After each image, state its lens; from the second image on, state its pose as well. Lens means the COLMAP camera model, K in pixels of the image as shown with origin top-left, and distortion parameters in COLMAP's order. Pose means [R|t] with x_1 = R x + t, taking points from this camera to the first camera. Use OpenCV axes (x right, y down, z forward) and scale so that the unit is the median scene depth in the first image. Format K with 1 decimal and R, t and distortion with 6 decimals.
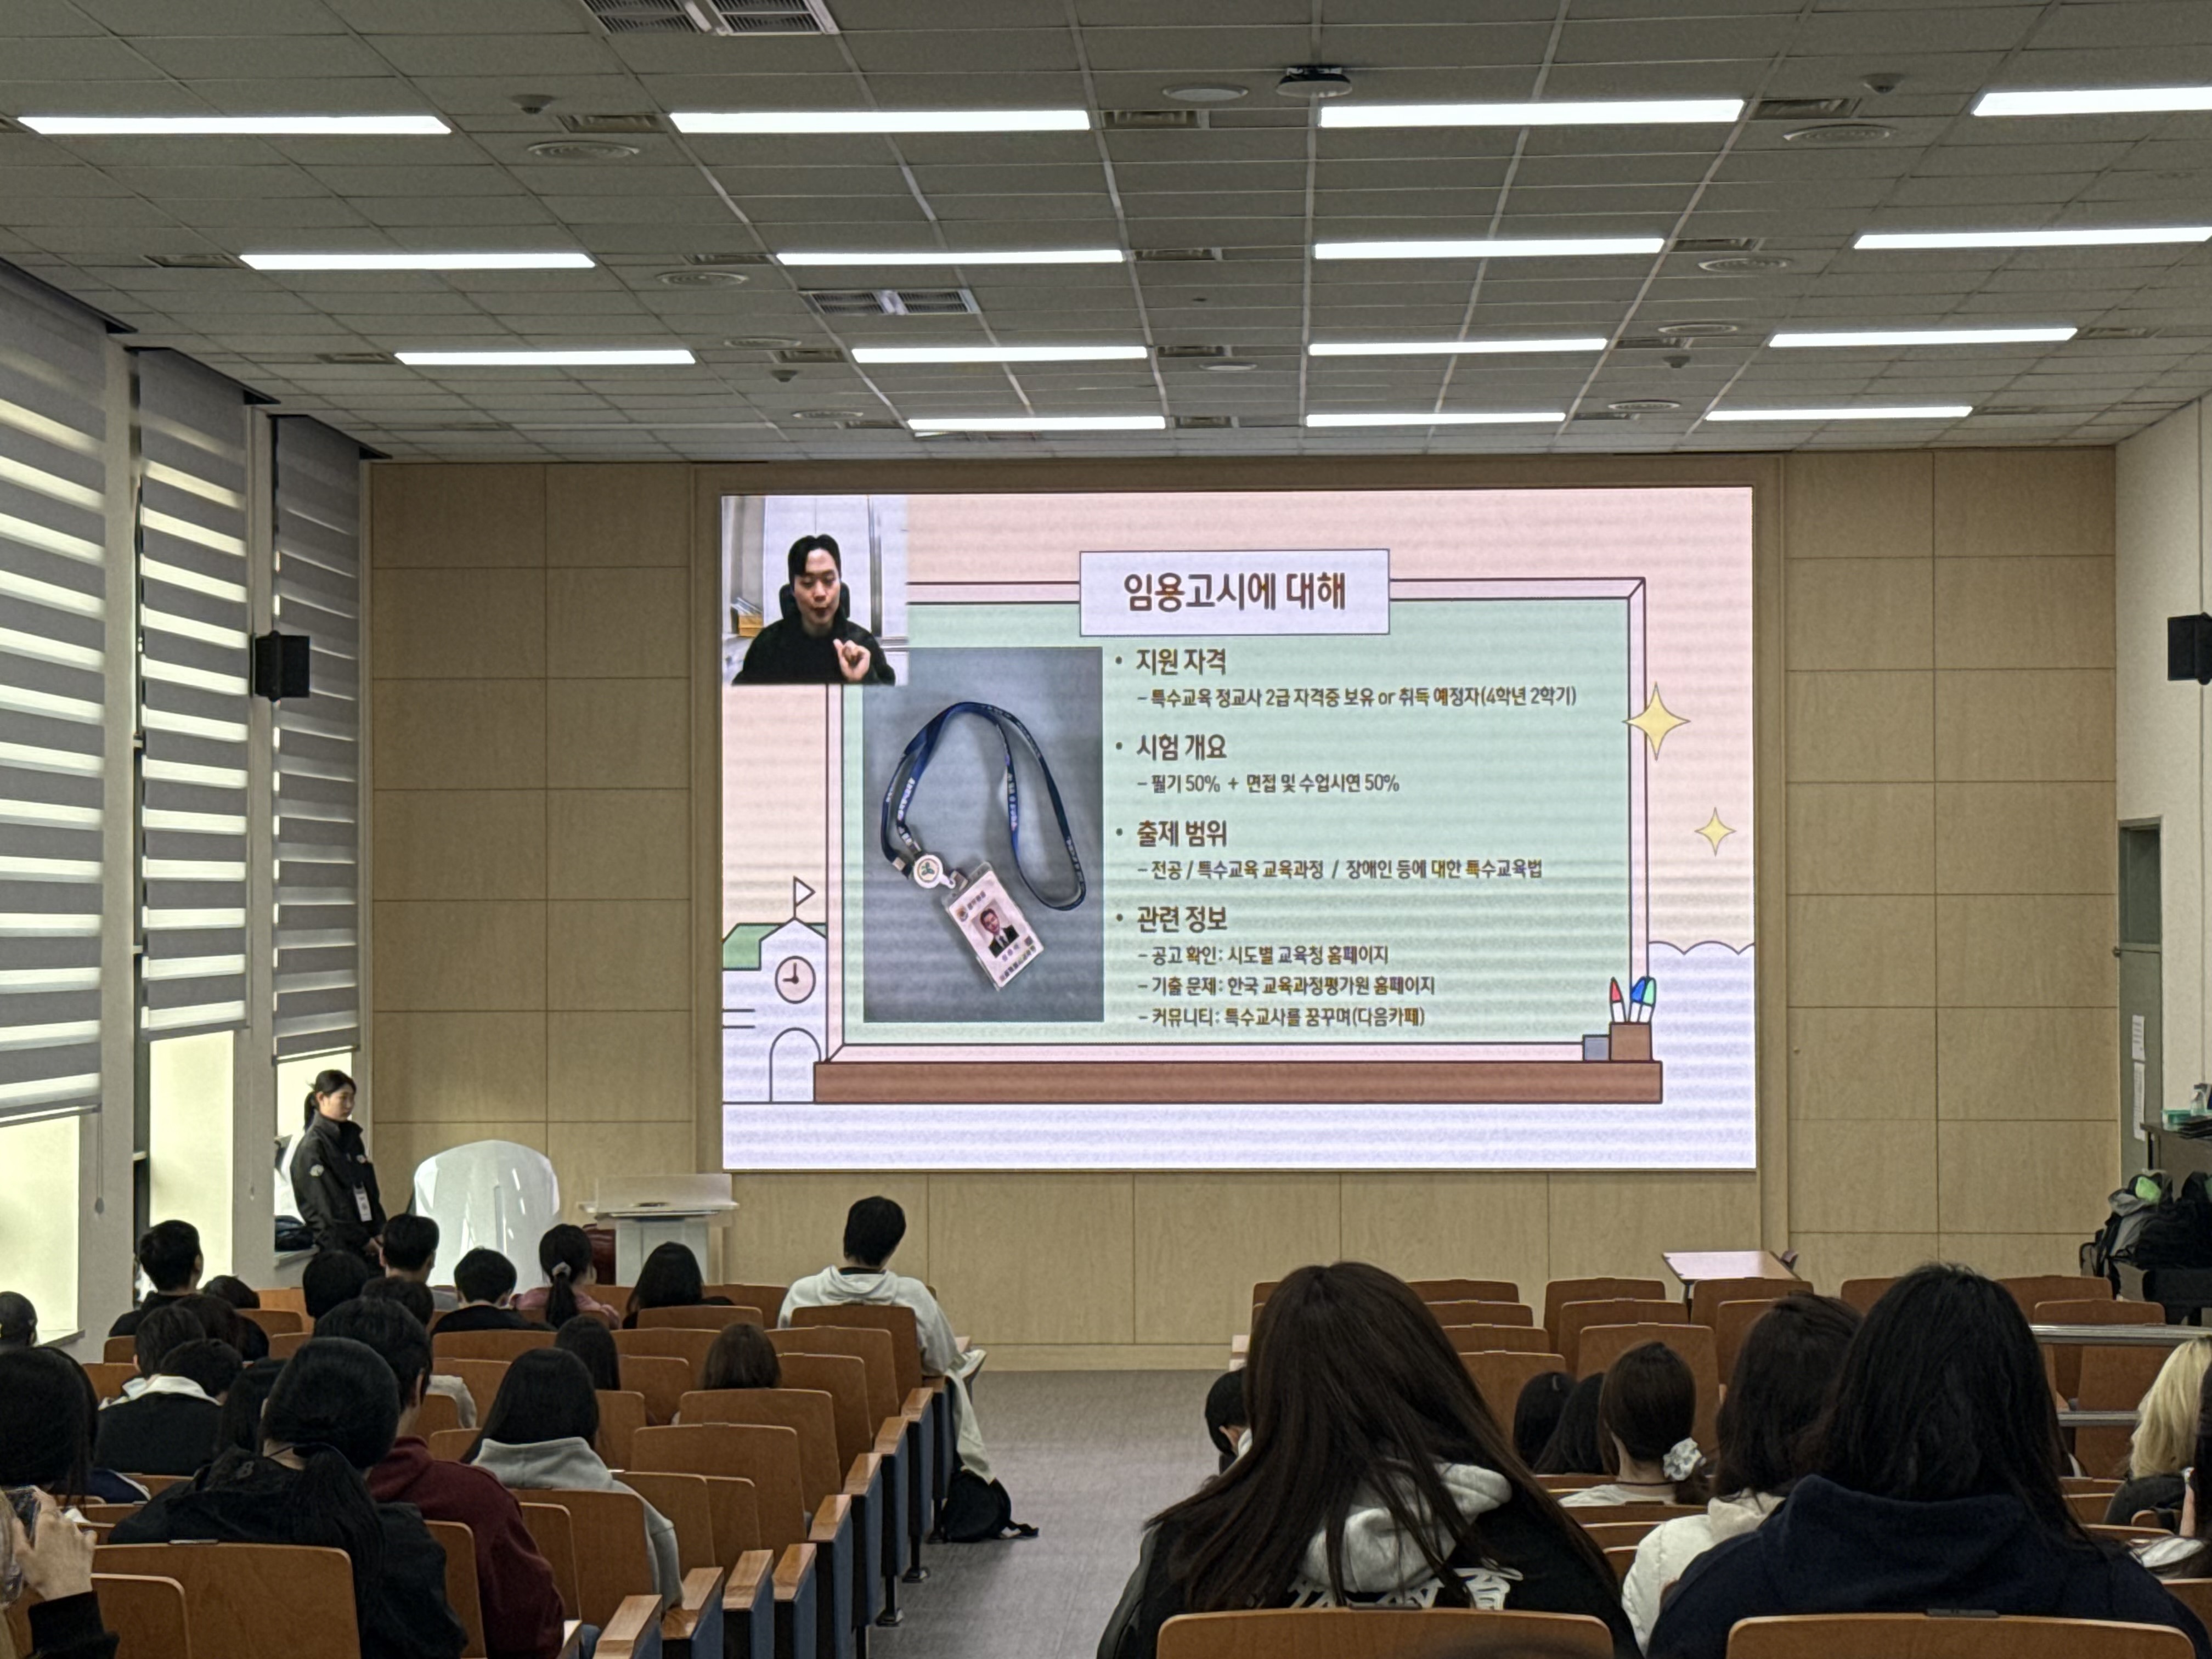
lens RADIAL K [[4688.3, 0, 1106.0], [0, 4688.3, 829.5], [0, 0, 1]] dist [0.238814, 0.005477]
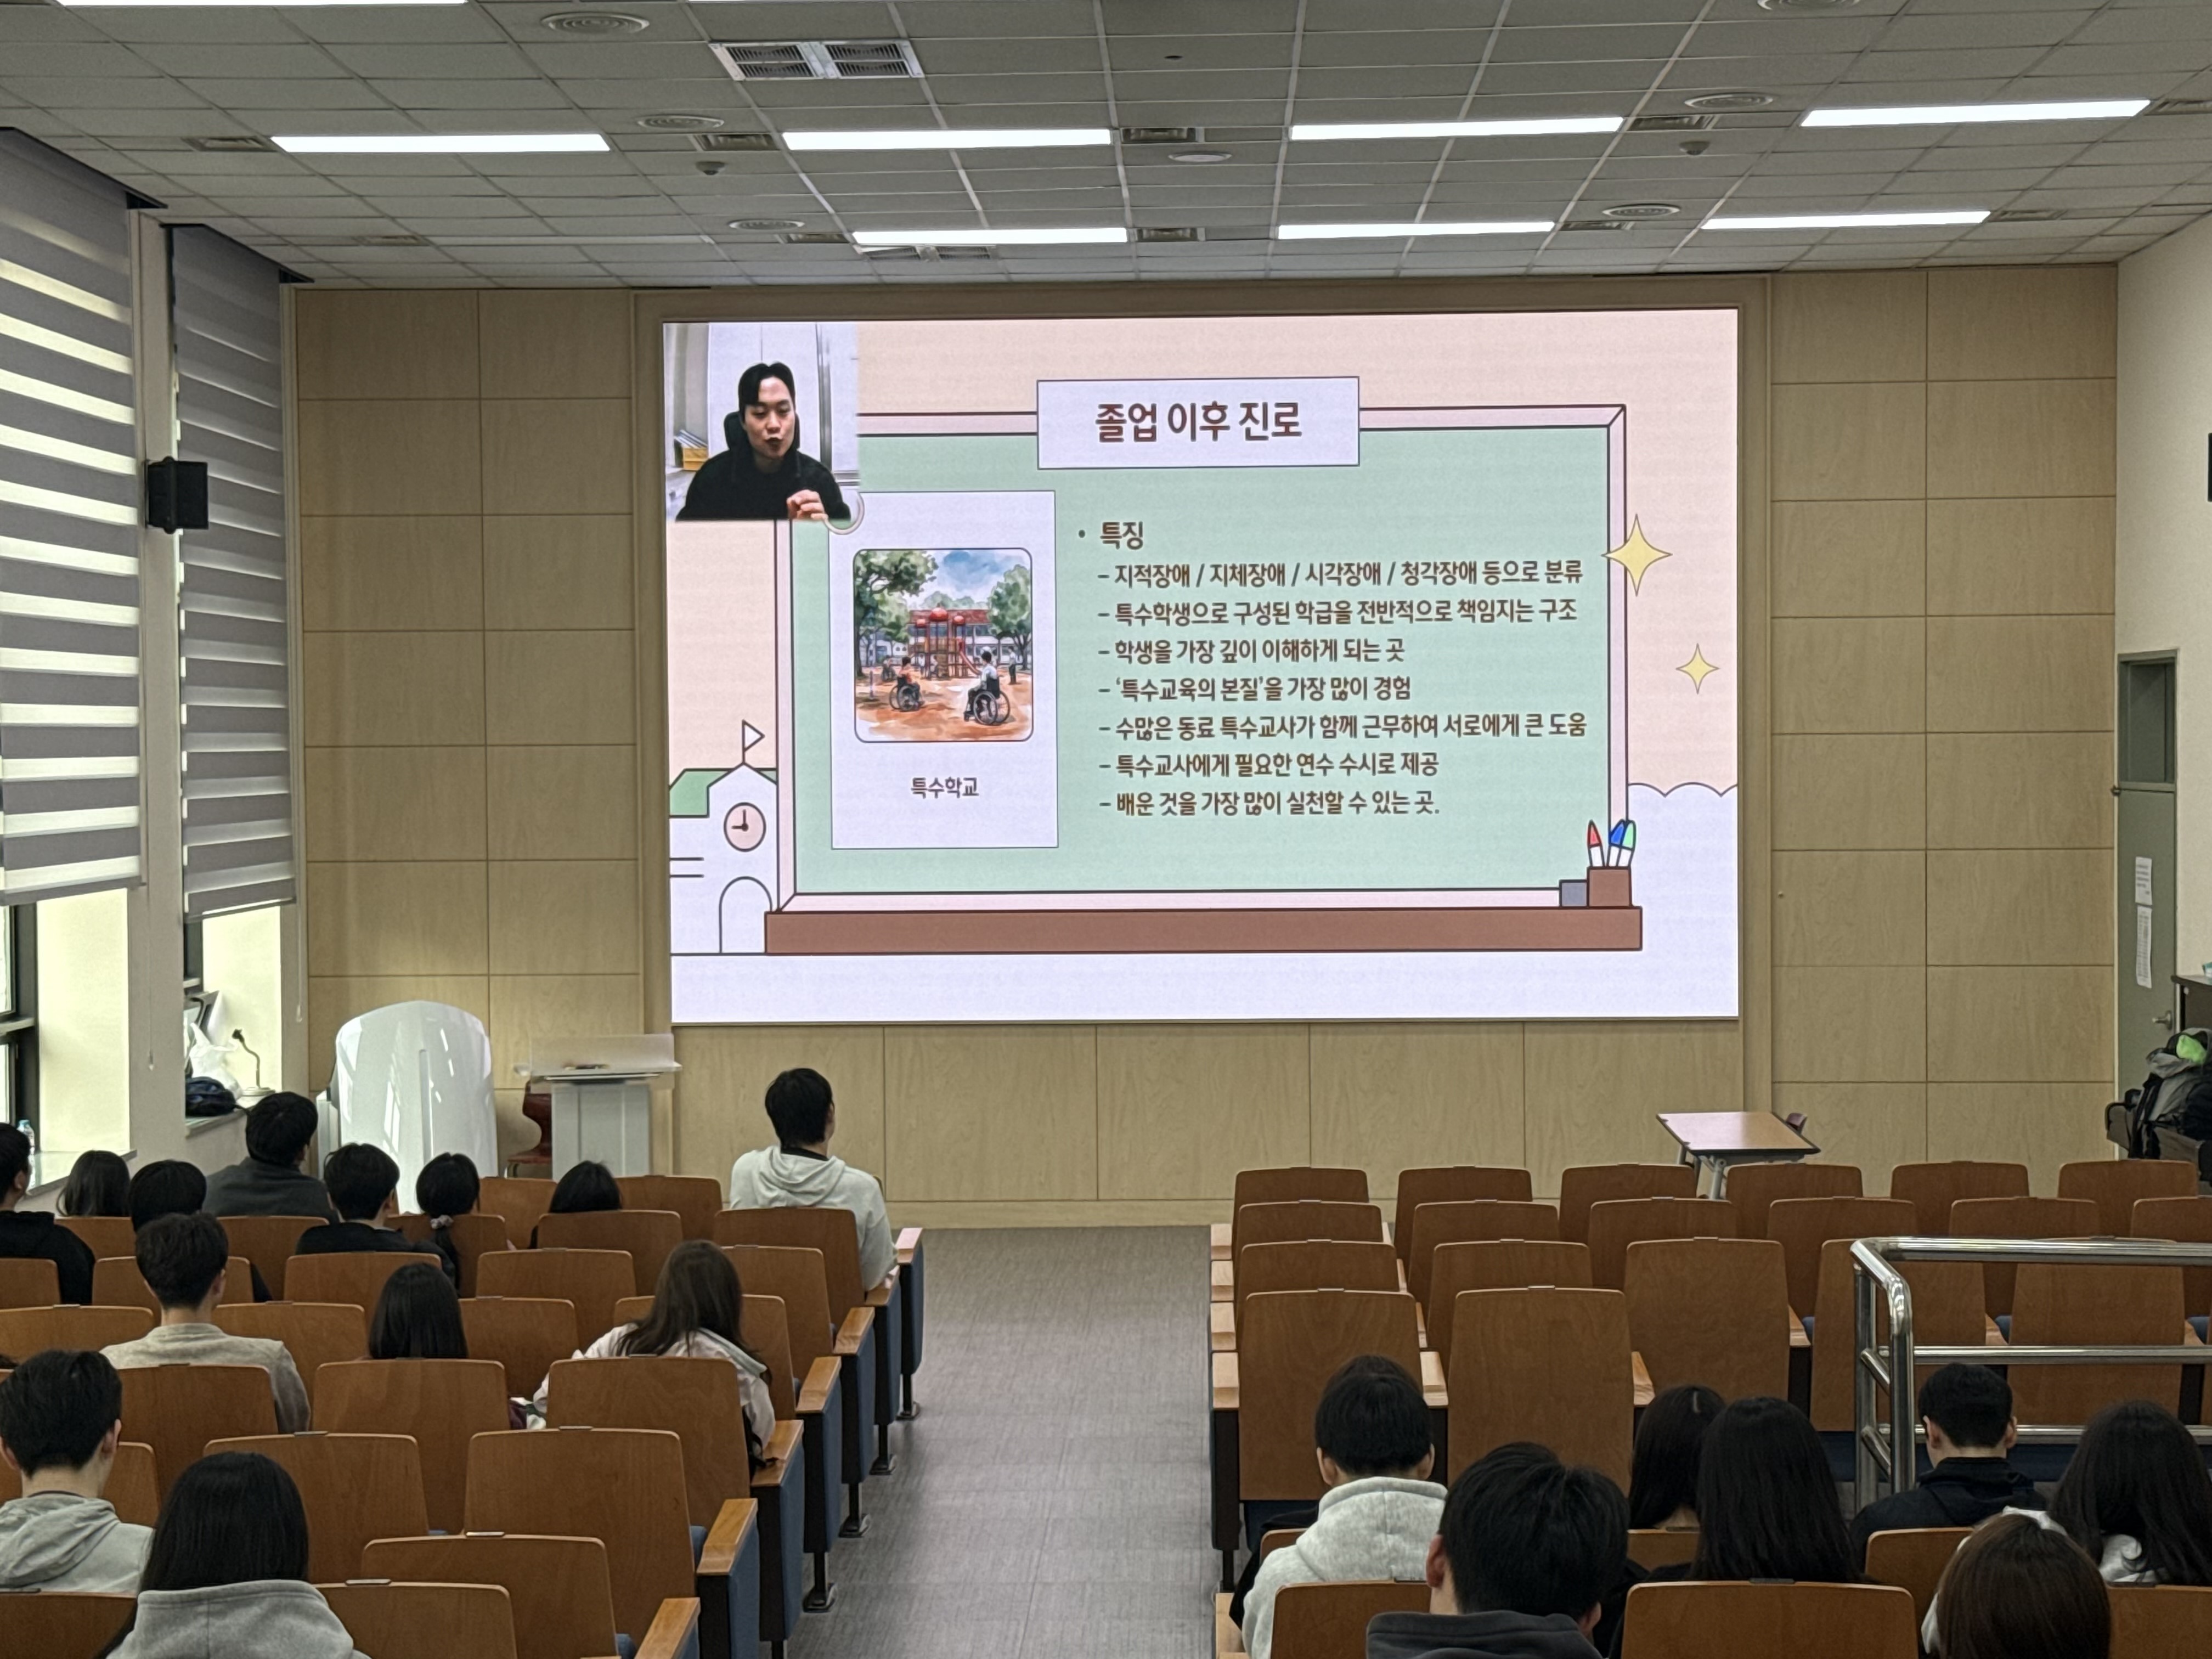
lens RADIAL K [[3896.6, 0, 1106.0], [0, 3896.6, 829.5], [0, 0, 1]] dist [0.152328, 0.198353]
pose [[0.999917, -0.004838, 0.011928, -0.001480], [0.004368, 0.999228, 0.039051, 0.001536], [-0.012107, -0.038996, 0.999166, 0.201041]]
